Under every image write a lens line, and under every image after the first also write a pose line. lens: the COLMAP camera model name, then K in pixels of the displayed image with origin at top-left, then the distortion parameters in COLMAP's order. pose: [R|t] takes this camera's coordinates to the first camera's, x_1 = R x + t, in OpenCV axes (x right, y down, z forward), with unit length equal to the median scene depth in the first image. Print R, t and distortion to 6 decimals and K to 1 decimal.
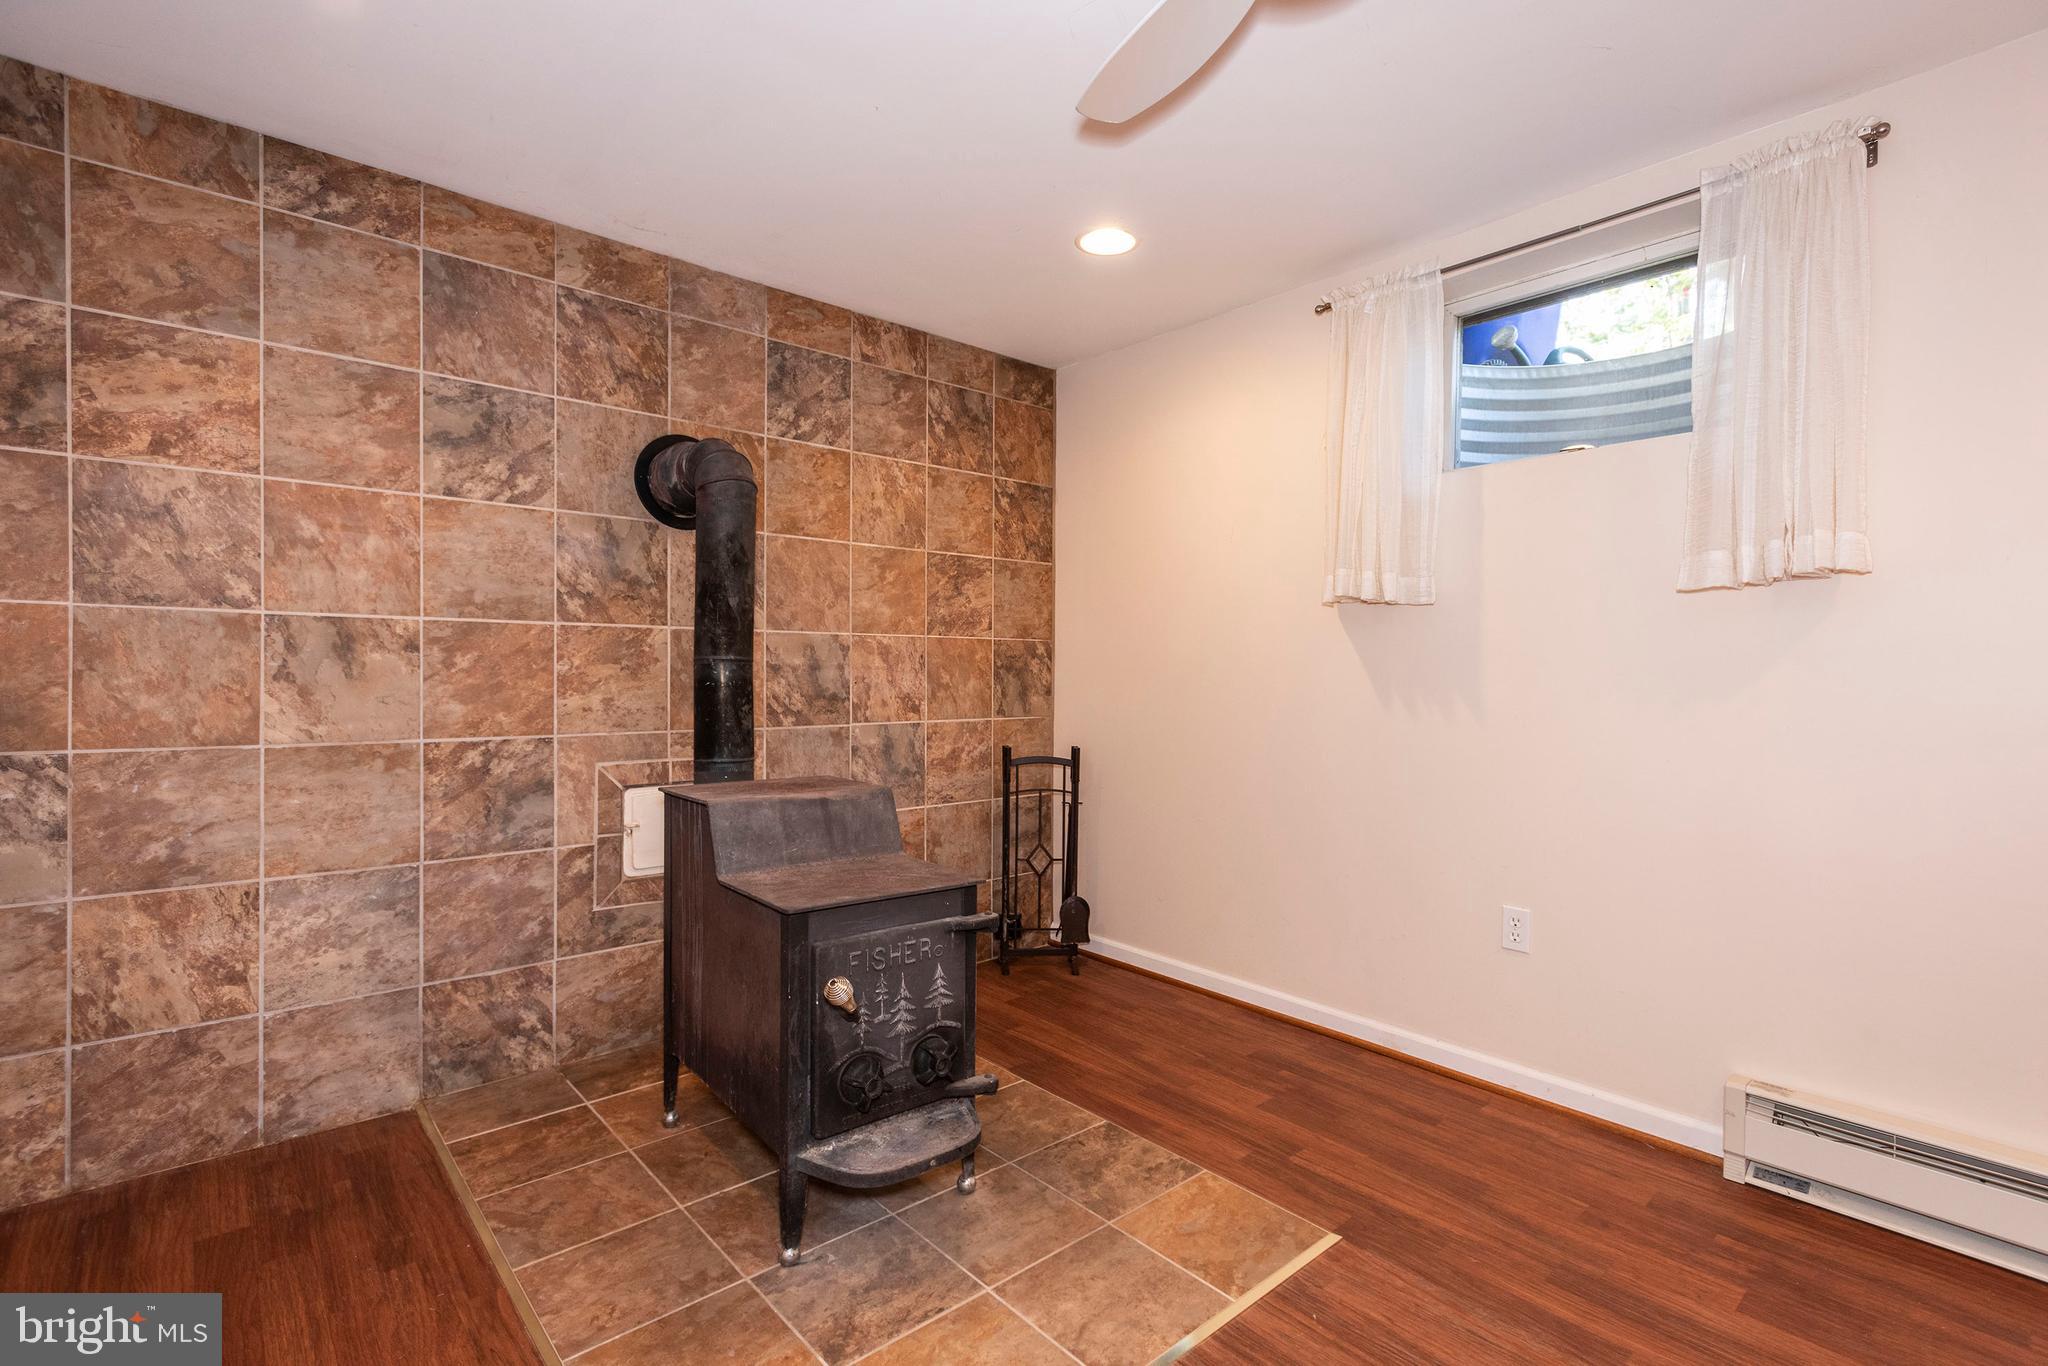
lens RADIAL K [[955.7, 0, 1023.6], [0, 955.7, 666.2], [0, 0, 1]] dist [0.008707, -0.002793]
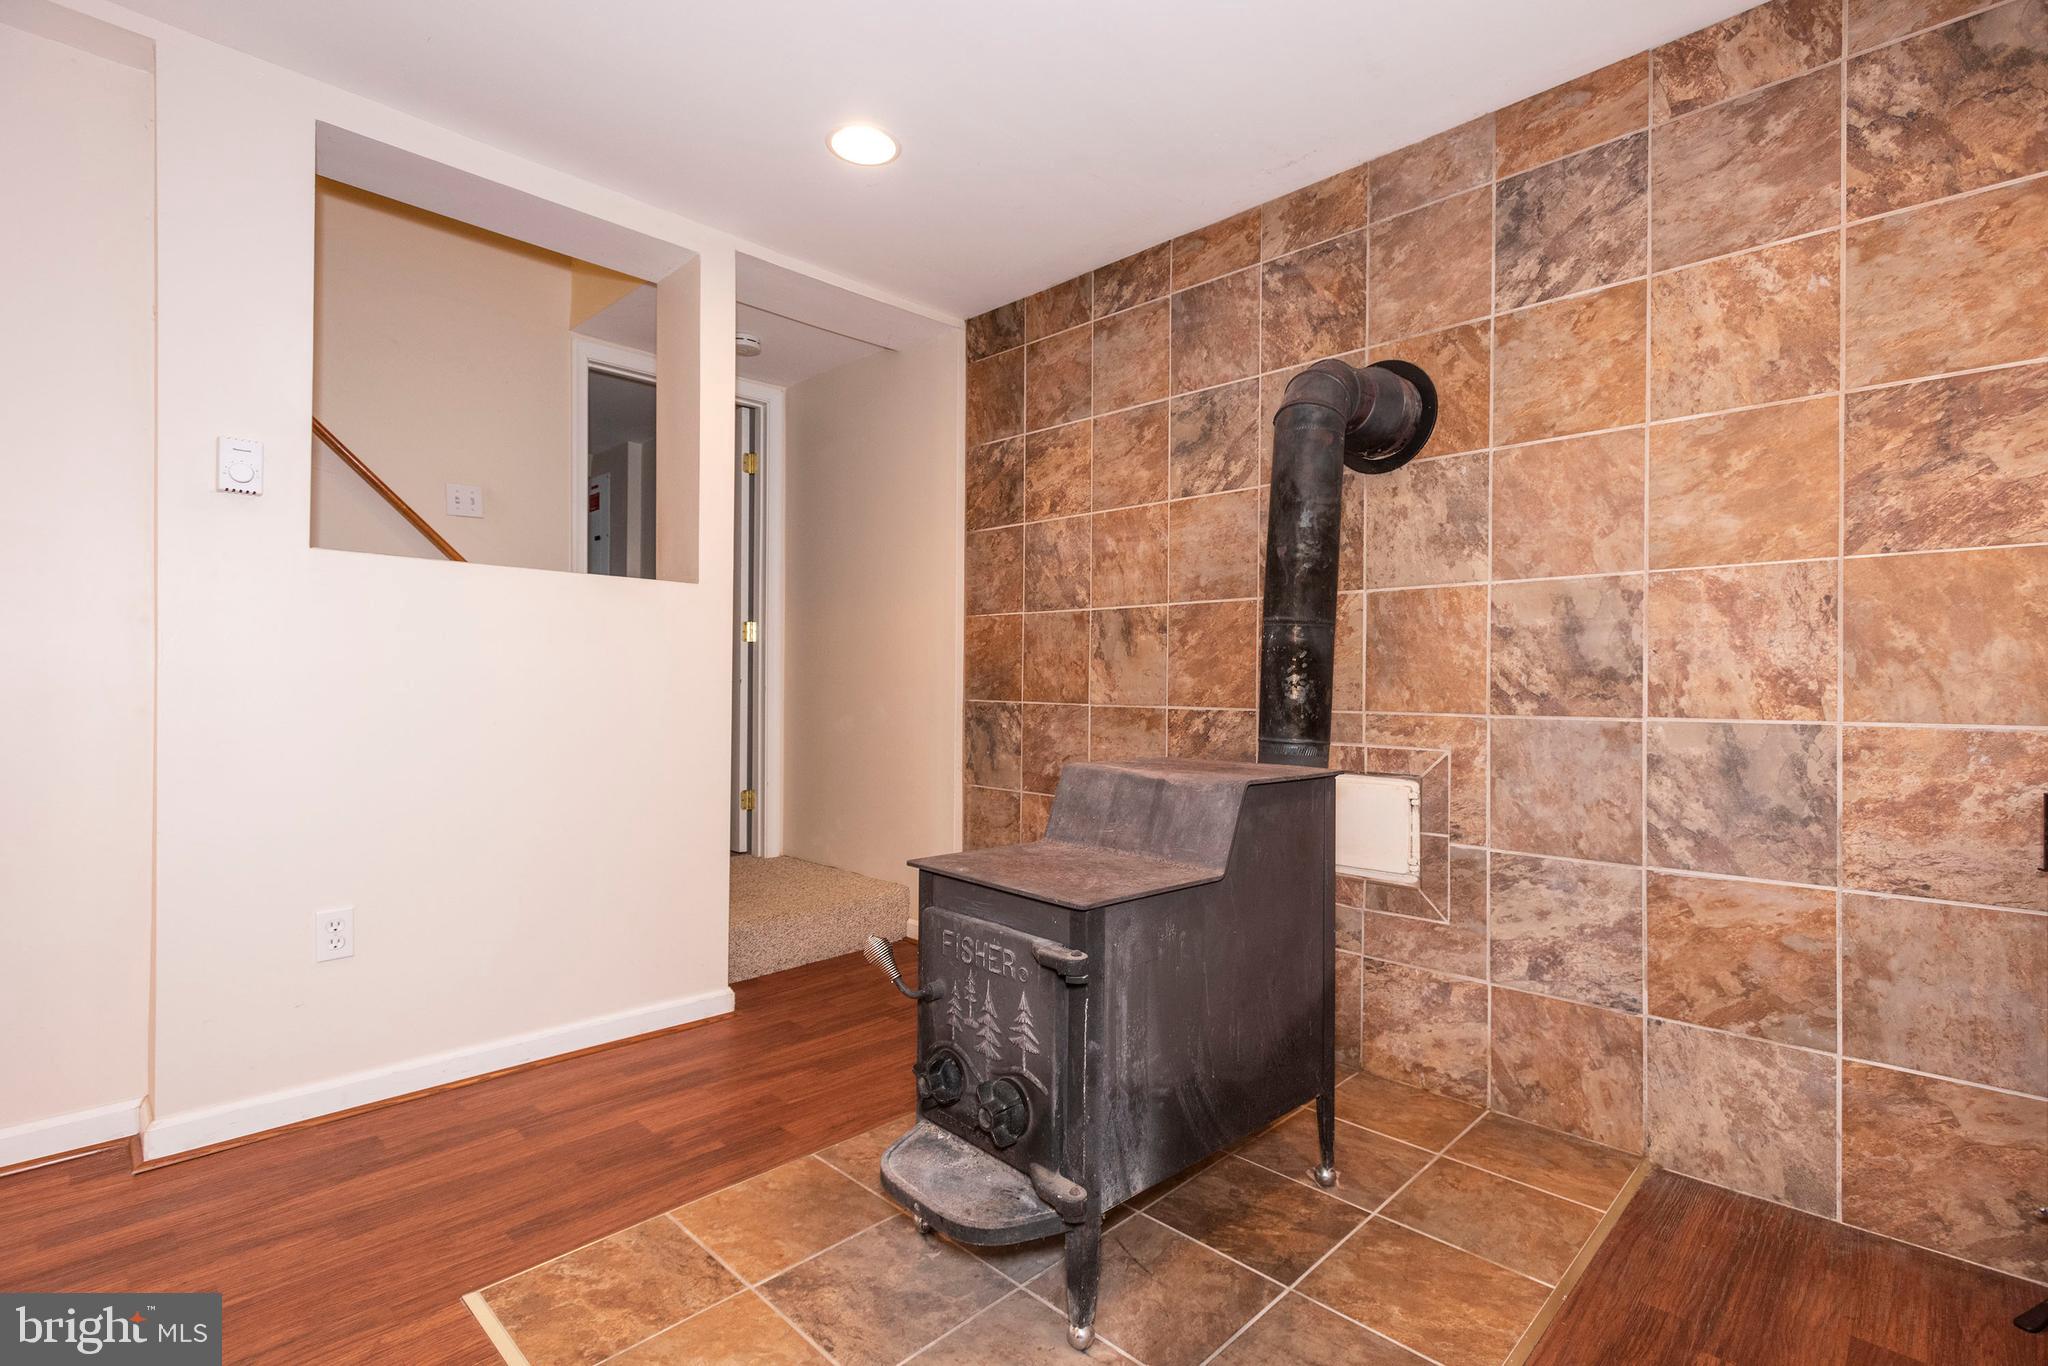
lens RADIAL K [[955.7, 0, 1063.8], [0, 955.7, 672.0], [0, 0, 1]] dist [0.008707, -0.002793]
pose [[0.077885, -0.019435, -0.996773, 0.474227], [0.000795, 0.999811, -0.019433, 0.049657], [0.996962, 0.000721, 0.077886, 0.680065]]
